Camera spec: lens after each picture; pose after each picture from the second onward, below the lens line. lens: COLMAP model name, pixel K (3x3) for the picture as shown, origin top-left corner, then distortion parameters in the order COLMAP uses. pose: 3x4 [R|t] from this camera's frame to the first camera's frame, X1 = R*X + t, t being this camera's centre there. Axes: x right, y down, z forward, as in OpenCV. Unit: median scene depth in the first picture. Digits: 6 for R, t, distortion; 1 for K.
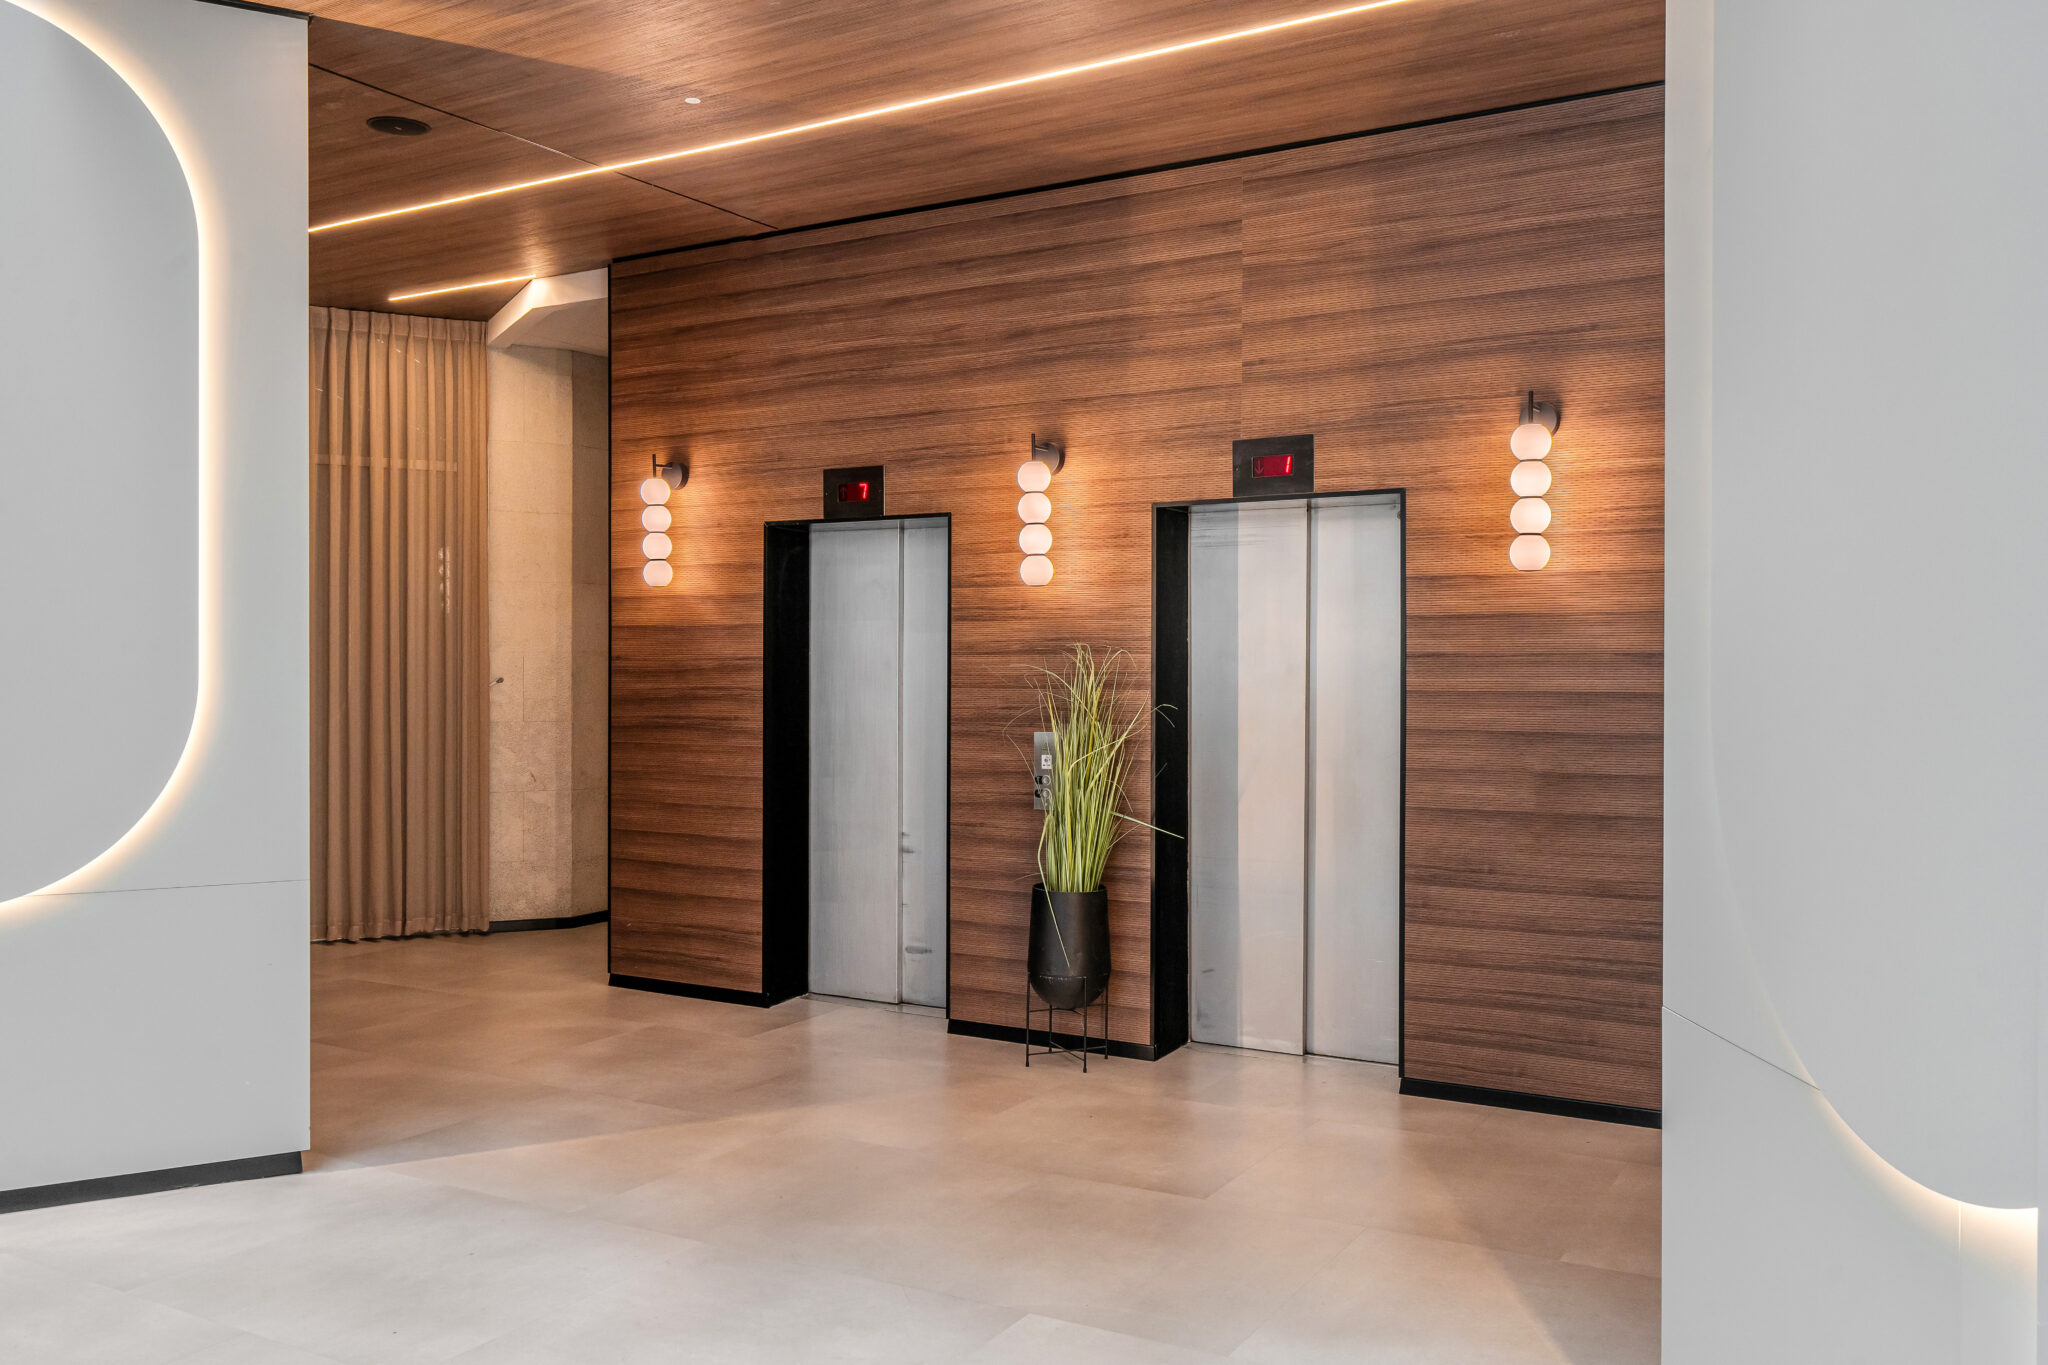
lens RADIAL K [[1539.0, 0, 1102.1], [0, 1539.0, 685.7], [0, 0, 1]] dist [0.003155, 0.001714]
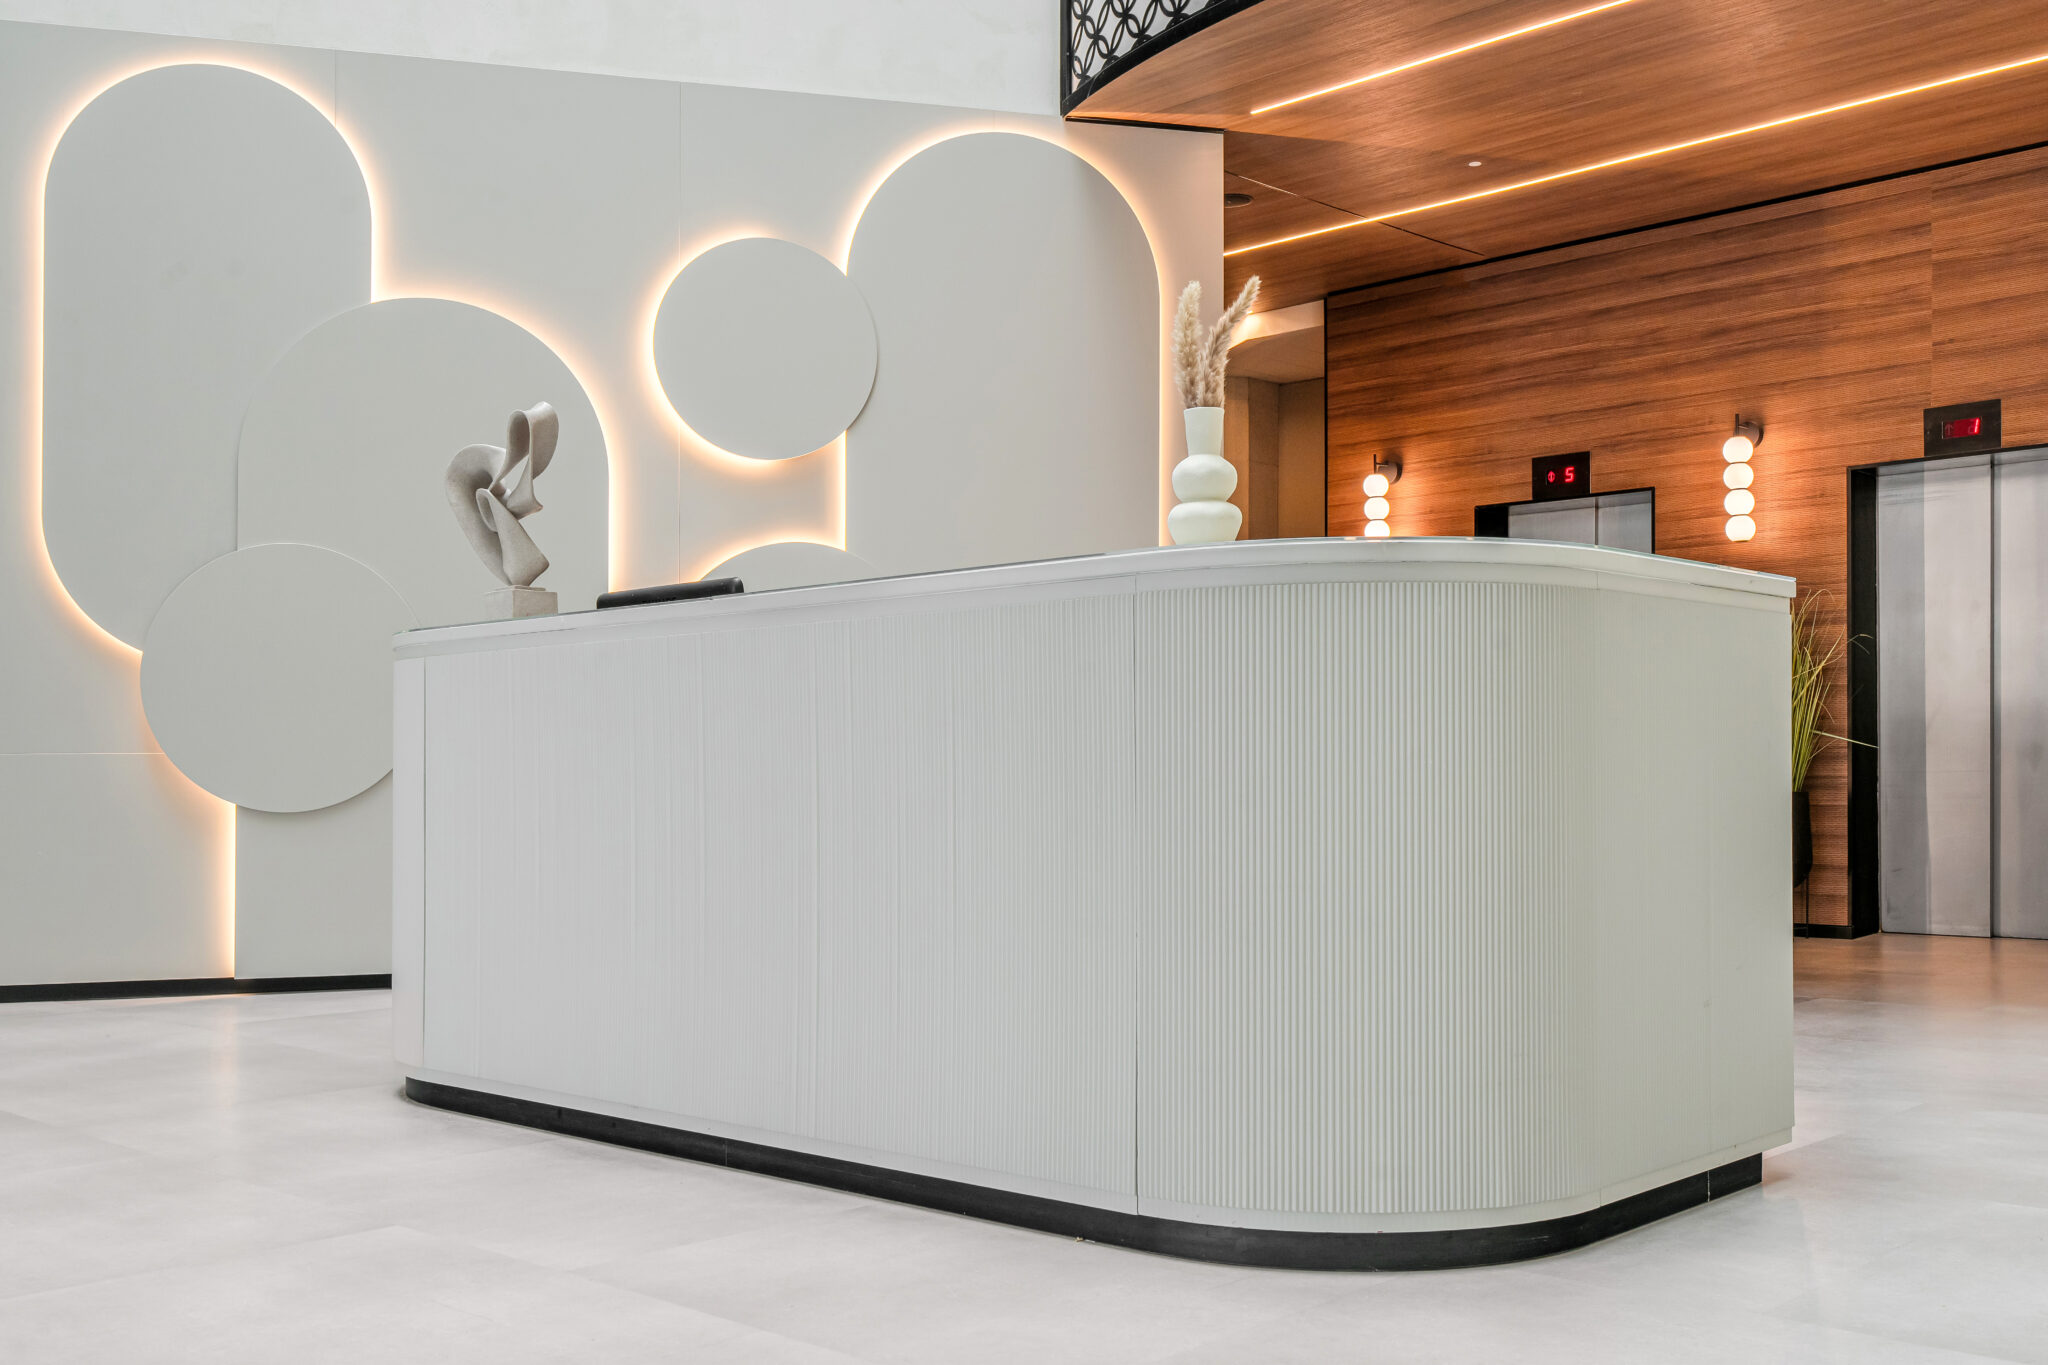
lens RADIAL K [[1978.8, 0, 1030.7], [0, 1978.8, 763.2], [0, 0, 1]] dist [0.000003, 0.008670]
pose [[0.963109, 0.000074, -0.269111, -0.156245], [-0.009136, 0.999433, -0.032419, 0.157614], [0.268956, 0.033682, 0.962563, -0.597314]]
